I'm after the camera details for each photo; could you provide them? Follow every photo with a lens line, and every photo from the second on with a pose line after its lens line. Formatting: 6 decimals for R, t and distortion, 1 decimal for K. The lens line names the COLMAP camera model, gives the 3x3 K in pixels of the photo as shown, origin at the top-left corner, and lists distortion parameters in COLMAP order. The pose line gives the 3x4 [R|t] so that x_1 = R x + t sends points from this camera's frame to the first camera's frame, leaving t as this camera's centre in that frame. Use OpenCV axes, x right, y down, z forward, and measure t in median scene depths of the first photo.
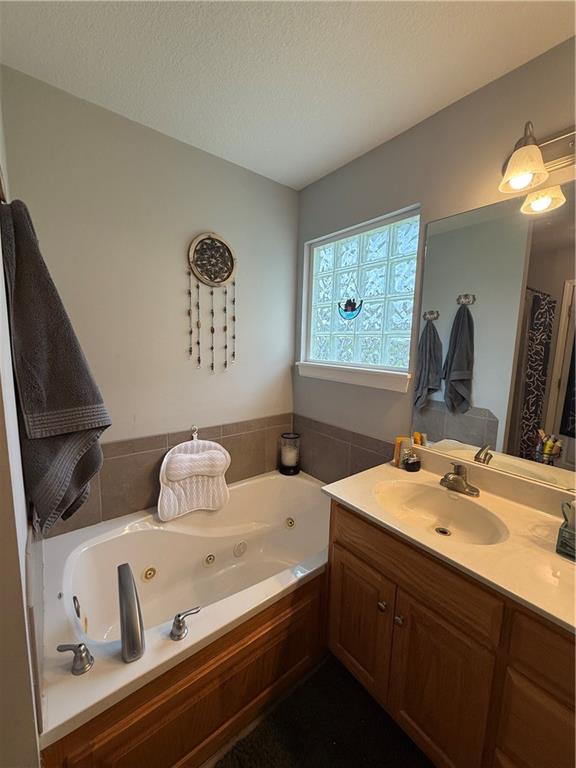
lens RADIAL K [[306.9, 0, 286.6], [0, 306.9, 384.4], [0, 0, 1]] dist [0.000344, 0.000072]
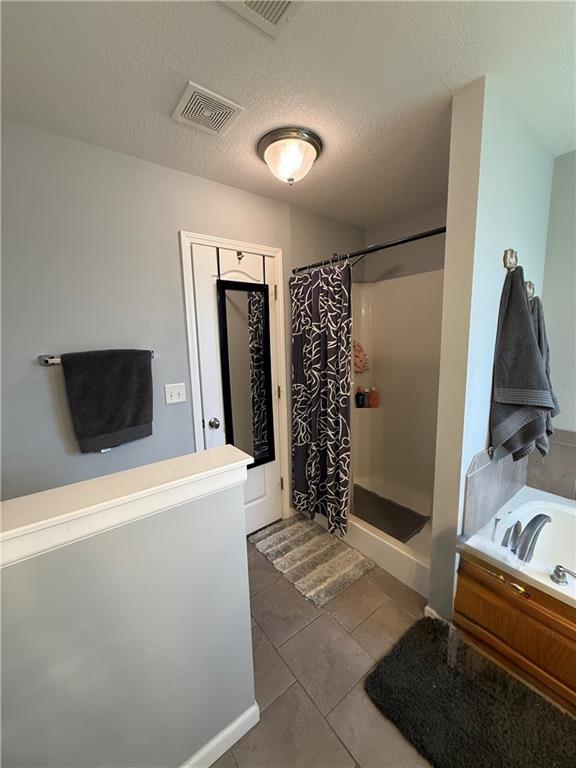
lens RADIAL K [[306.9, 0, 287.8], [0, 306.9, 384.4], [0, 0, 1]] dist [0.000344, 0.000072]
pose [[-0.005143, 0.128658, -0.991676, 0.423125], [-0.103537, 0.986290, 0.128497, -0.011663], [0.994612, 0.103336, 0.008248, -0.101189]]
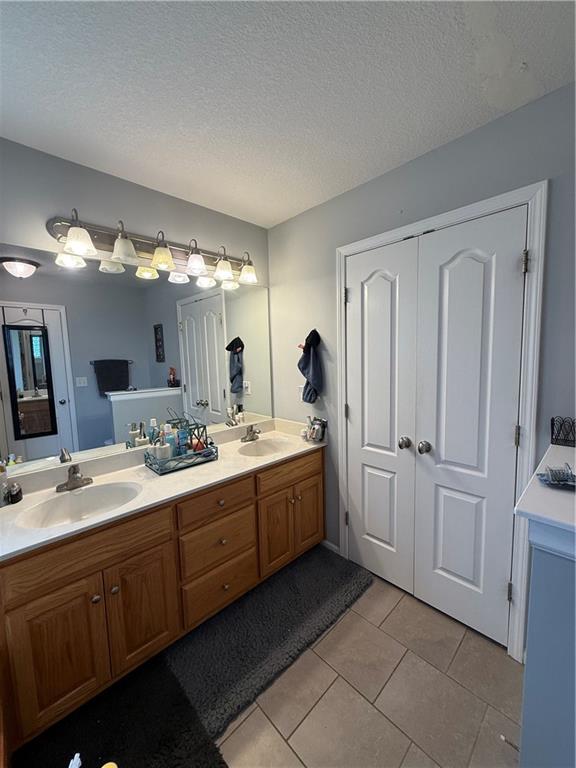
lens RADIAL K [[306.9, 0, 288.3], [0, 306.9, 383.4], [0, 0, 1]] dist [0.000344, 0.000072]
pose [[-0.108755, -0.115319, 0.987357, -0.755075], [0.151795, 0.979674, 0.131141, -0.095191], [-0.982411, 0.164138, -0.089039, 0.255616]]
